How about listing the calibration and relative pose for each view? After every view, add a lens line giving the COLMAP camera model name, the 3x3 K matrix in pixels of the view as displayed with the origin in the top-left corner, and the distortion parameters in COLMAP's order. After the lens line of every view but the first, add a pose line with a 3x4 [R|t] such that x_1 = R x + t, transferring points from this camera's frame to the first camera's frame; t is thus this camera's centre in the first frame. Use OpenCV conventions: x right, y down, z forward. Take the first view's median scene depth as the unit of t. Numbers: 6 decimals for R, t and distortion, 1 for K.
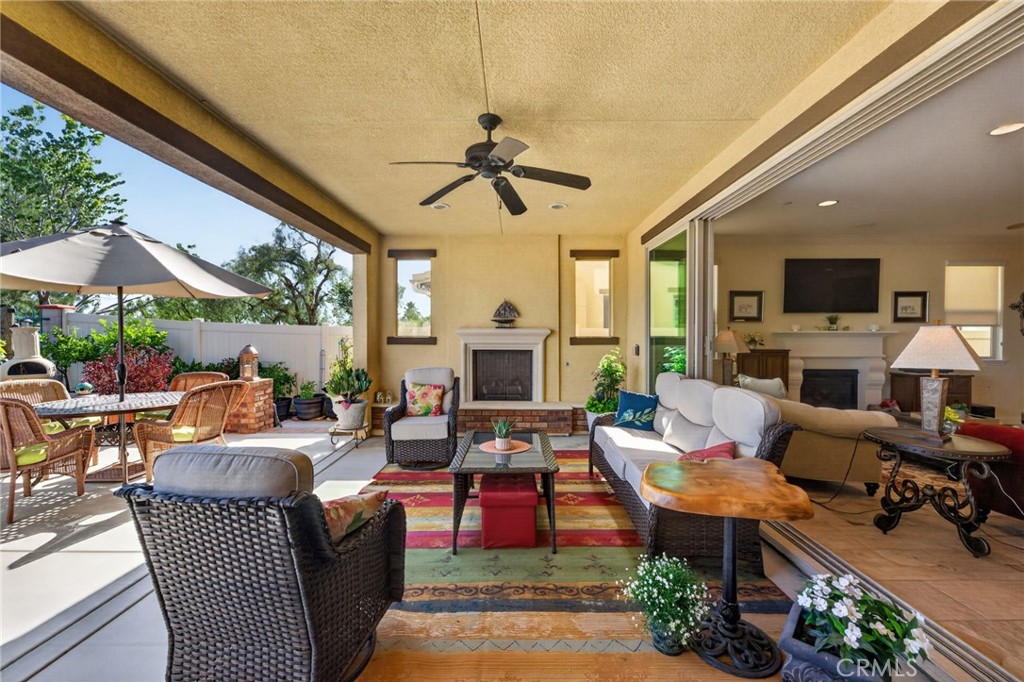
lens RADIAL K [[409.2, 0, 514.3], [0, 409.2, 338.0], [0, 0, 1]] dist [-0.060815, -0.000096]
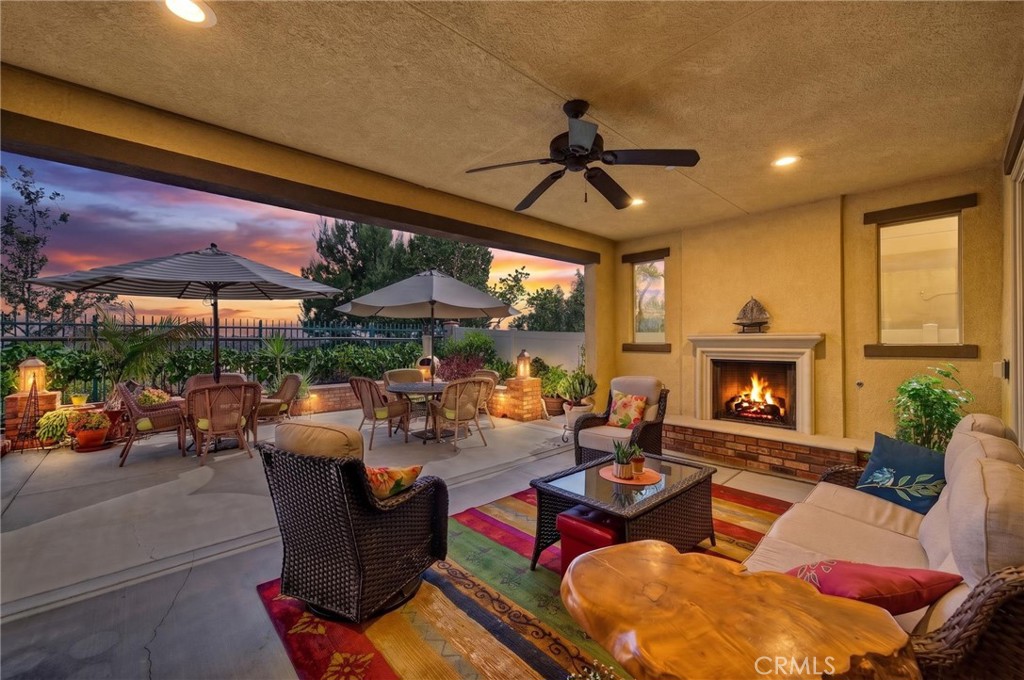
lens RADIAL K [[398.8, 0, 511.7], [0, 398.8, 349.4], [0, 0, 1]] dist [-0.001432, -0.000159]
pose [[0.679324, 0.012017, -0.733740, 0.226559], [0.000139, 0.999864, 0.016504, -0.005434], [0.733838, -0.011314, 0.679230, 0.136451]]
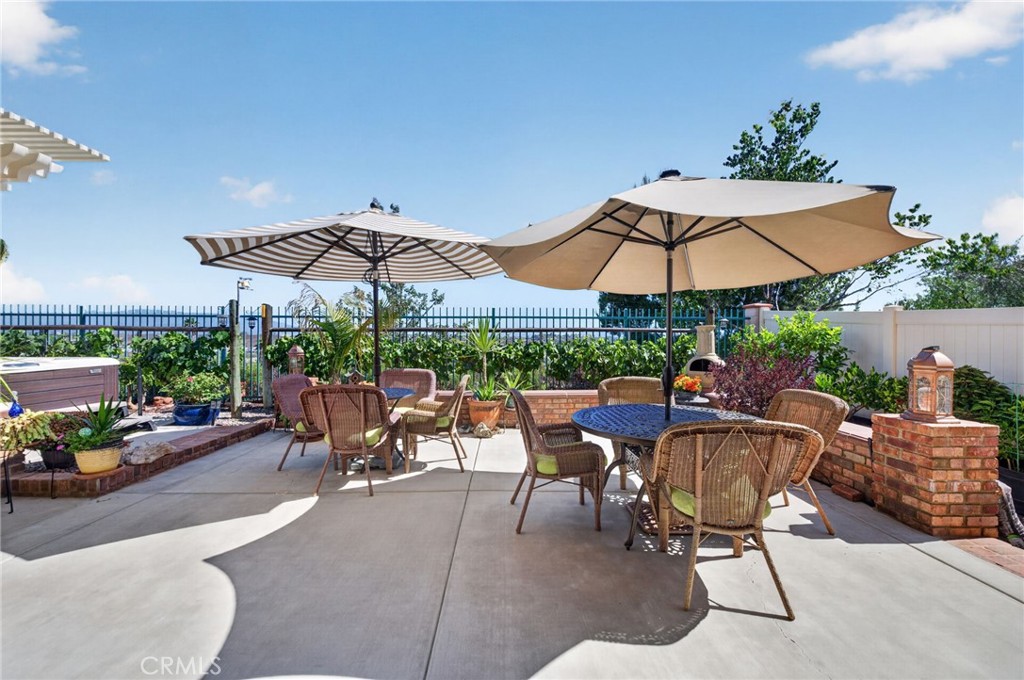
lens RADIAL K [[404.8, 0, 512.0], [0, 404.8, 340.0], [0, 0, 1]] dist [0.001823, 0.000414]
pose [[0.003627, 0.002540, -0.999990, -0.175203], [-0.002556, 0.999994, 0.002531, 0.008480], [0.999990, 0.002547, 0.003634, 0.502219]]
